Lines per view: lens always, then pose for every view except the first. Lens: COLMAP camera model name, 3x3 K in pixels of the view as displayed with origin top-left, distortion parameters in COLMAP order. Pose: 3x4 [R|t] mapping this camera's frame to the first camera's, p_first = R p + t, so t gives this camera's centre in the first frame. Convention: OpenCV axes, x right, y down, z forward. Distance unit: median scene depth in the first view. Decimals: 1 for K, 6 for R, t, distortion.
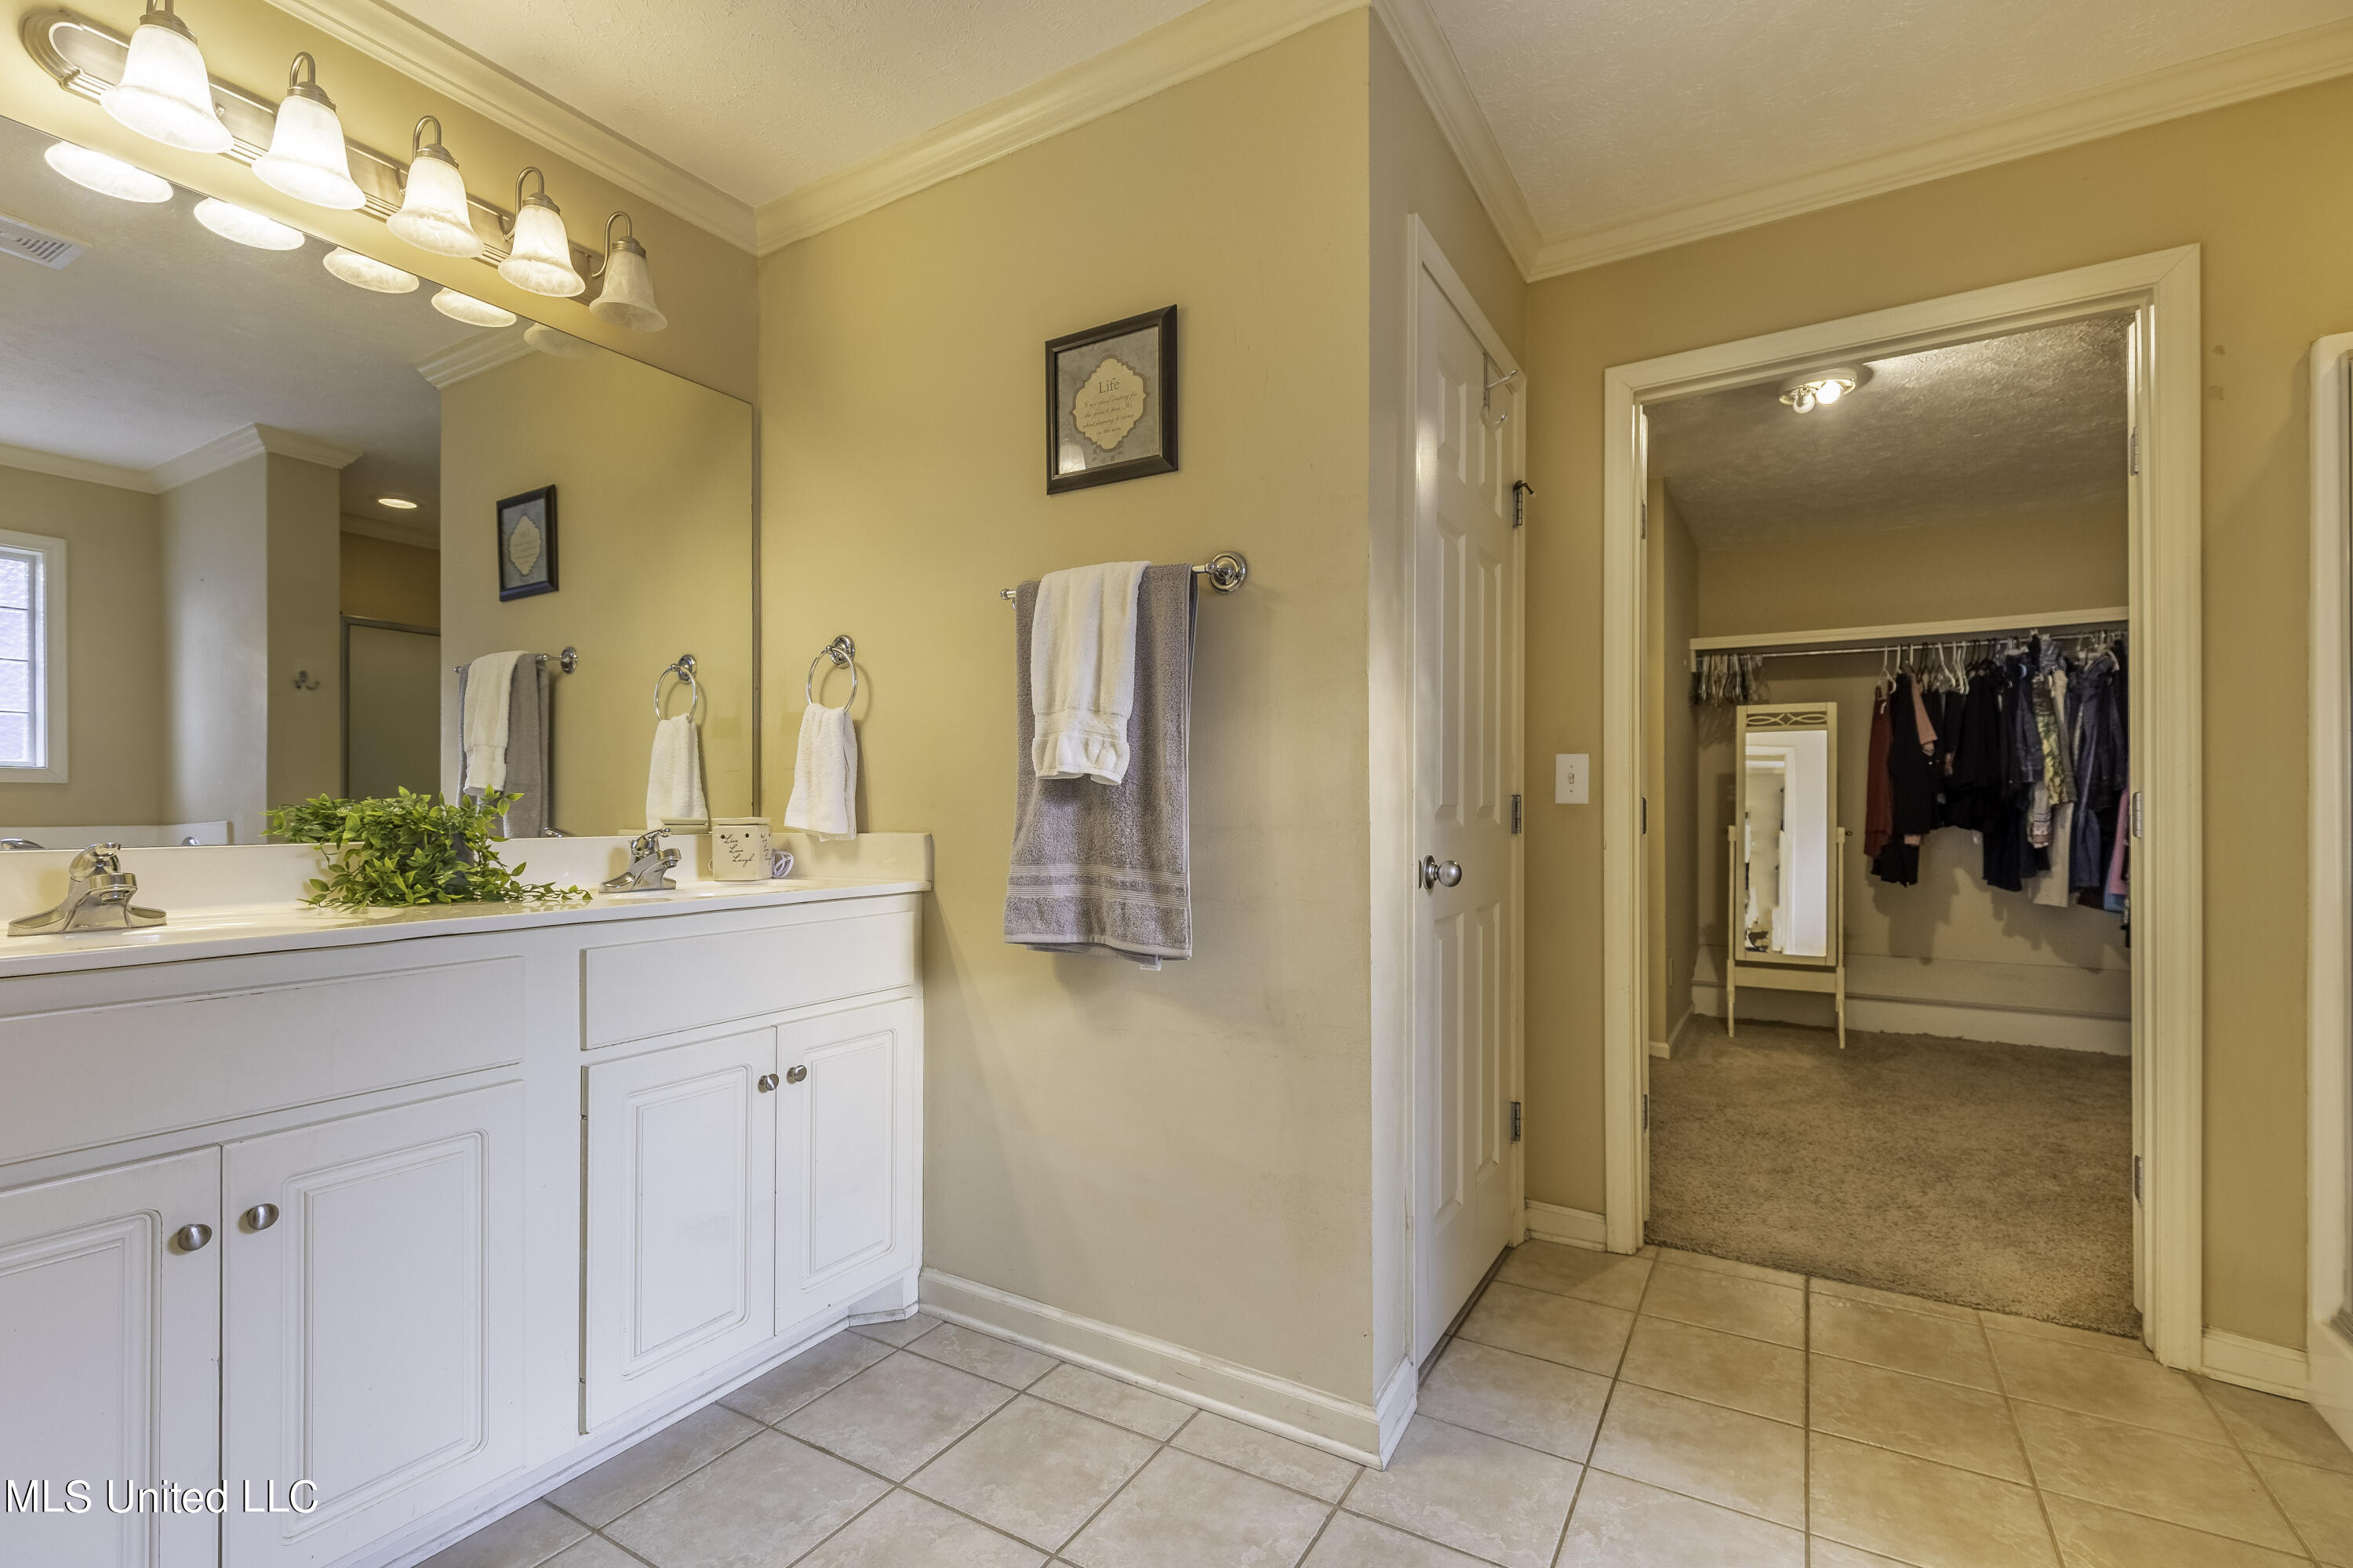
lens RADIAL K [[1061.9, 0, 1172.1], [0, 1061.9, 808.1], [0, 0, 1]] dist [0.001206, -0.000063]
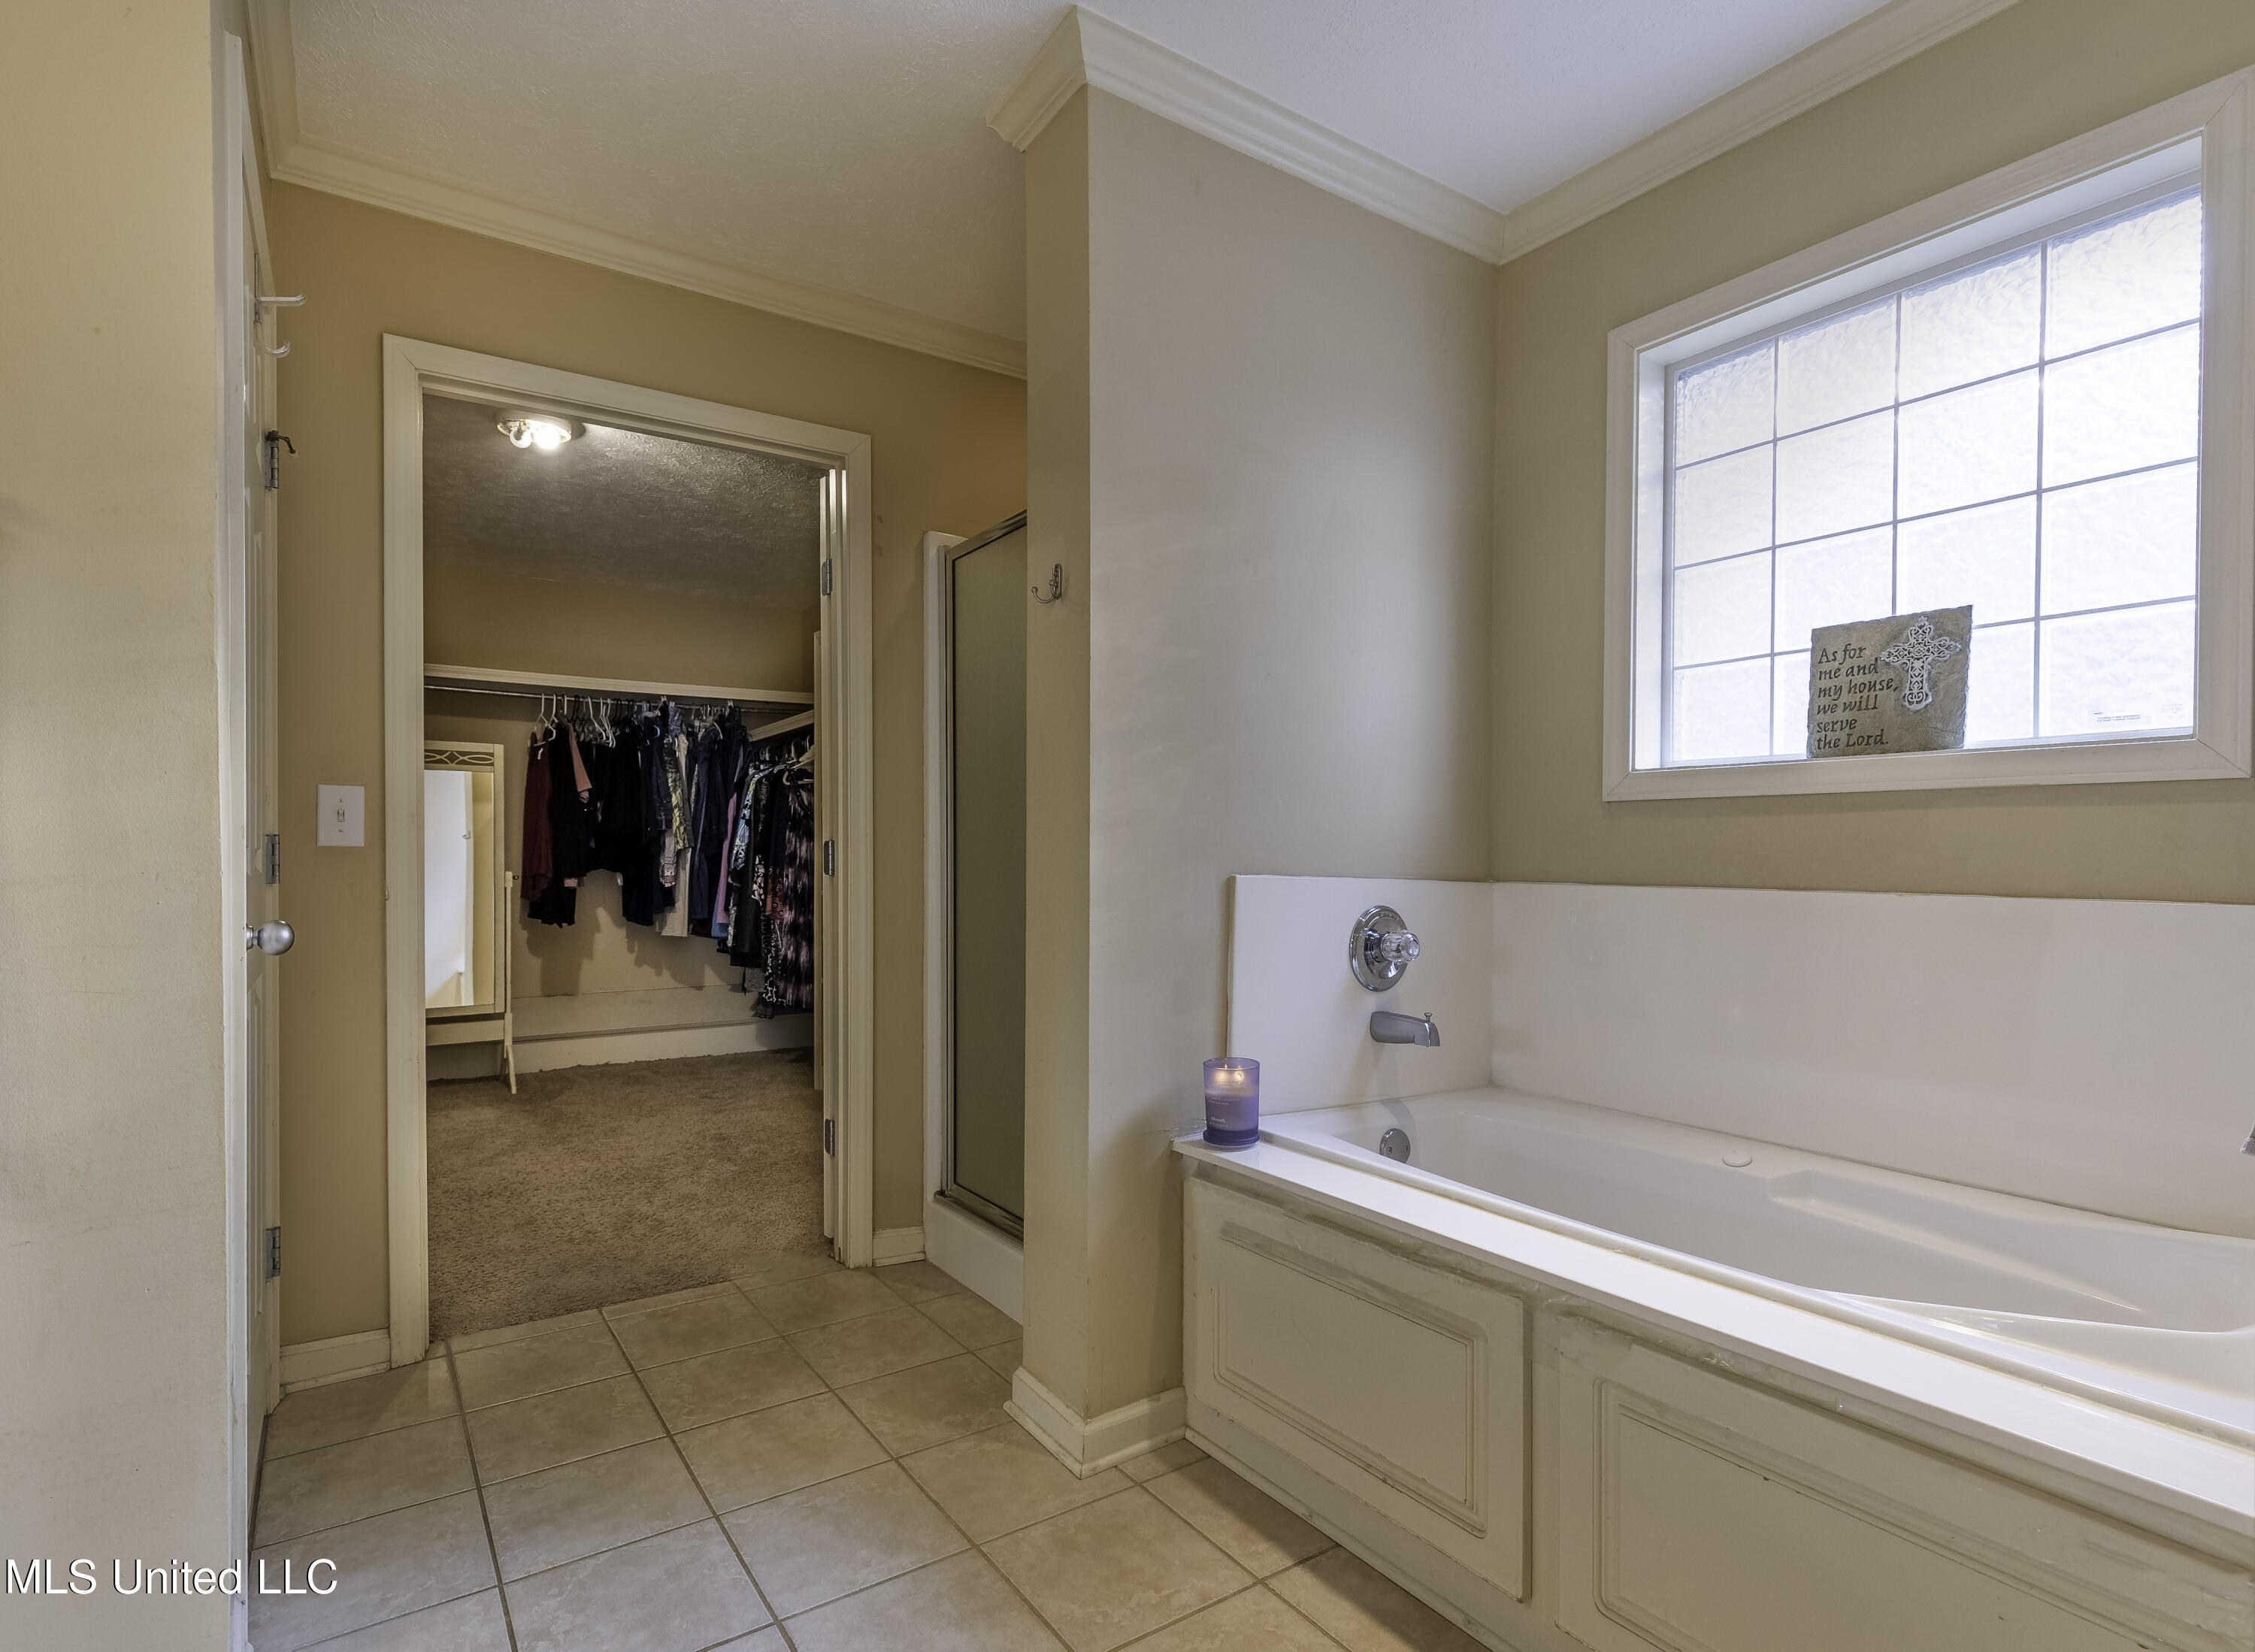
lens RADIAL K [[1122.6, 0, 1124.3], [0, 1122.6, 867.4], [0, 0, 1]] dist [-0.000024, -0.000176]
pose [[0.409584, -0.010257, 0.912215, -0.118144], [-0.002239, 0.999922, 0.012249, 0.000253], [-0.912270, -0.007059, 0.409529, 0.064078]]
